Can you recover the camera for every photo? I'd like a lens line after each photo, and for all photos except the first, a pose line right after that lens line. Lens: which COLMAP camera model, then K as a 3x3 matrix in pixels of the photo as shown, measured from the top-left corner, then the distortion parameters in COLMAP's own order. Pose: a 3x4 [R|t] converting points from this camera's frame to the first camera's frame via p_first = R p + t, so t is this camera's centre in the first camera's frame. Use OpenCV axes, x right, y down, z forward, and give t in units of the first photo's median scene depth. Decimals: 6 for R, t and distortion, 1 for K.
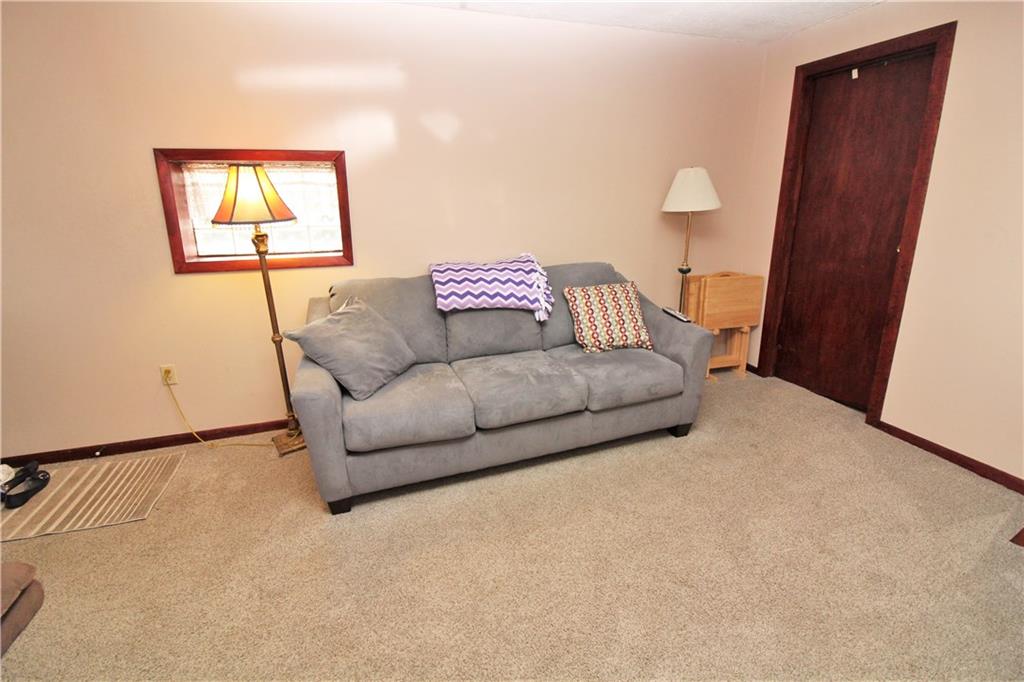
lens RADIAL K [[480.1, 0, 512.0], [0, 480.1, 328.1], [0, 0, 1]] dist [0.001595, -0.012209]
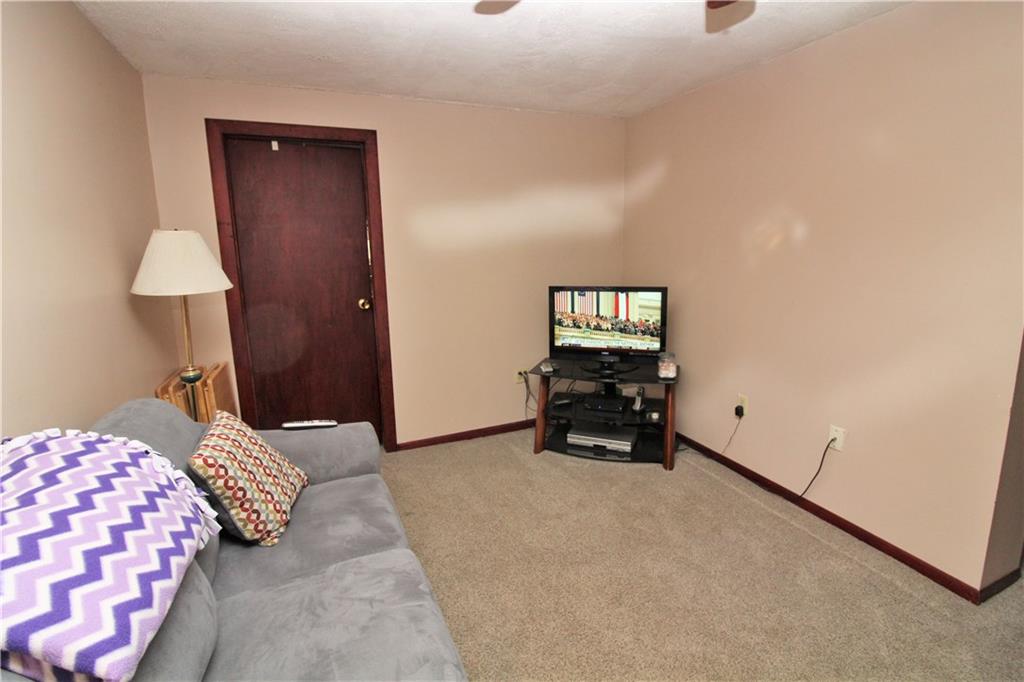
lens RADIAL K [[480.1, 0, 512.0], [0, 480.1, 328.1], [0, 0, 1]] dist [0.001595, -0.012209]
pose [[-0.098811, -0.156992, 0.982644, -0.396837], [0.277445, 0.943974, 0.178713, -0.216725], [-0.955647, 0.290288, -0.049718, 0.700668]]
